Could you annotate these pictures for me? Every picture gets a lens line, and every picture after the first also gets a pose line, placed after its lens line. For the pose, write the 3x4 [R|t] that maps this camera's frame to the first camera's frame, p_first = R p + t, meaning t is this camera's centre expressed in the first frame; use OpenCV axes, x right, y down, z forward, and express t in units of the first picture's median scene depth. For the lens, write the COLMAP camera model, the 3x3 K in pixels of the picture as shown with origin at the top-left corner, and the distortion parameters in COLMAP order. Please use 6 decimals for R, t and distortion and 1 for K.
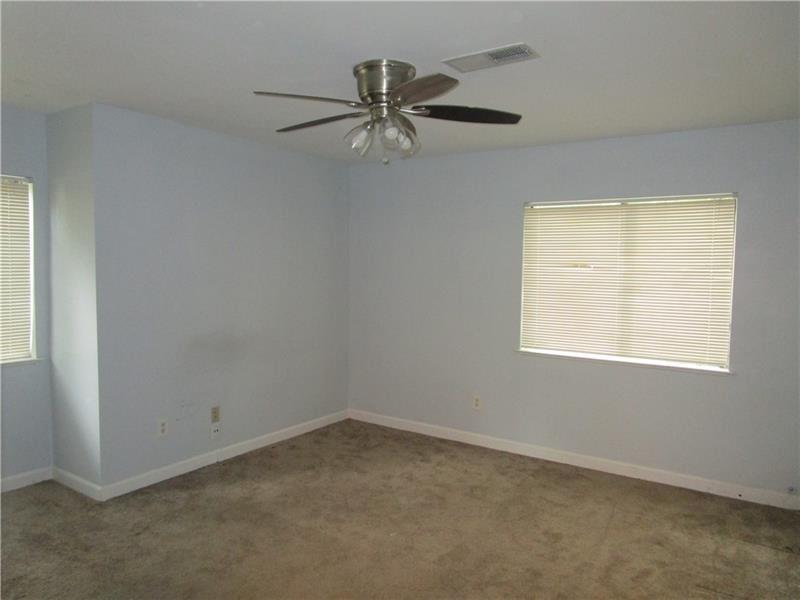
lens RADIAL K [[577.7, 0, 398.6], [0, 577.7, 301.5], [0, 0, 1]] dist [-0.020781, 0.004449]
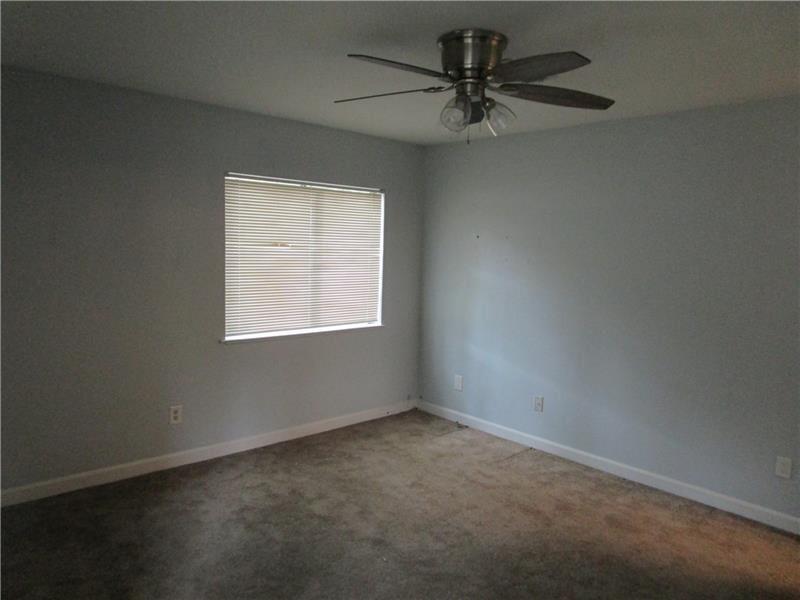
lens RADIAL K [[577.7, 0, 398.6], [0, 577.7, 301.5], [0, 0, 1]] dist [-0.020781, 0.004449]
pose [[0.233869, -0.105444, 0.966533, -0.637791], [0.038113, 0.994332, 0.099255, -0.057431], [-0.971521, 0.013625, 0.236562, 0.588531]]
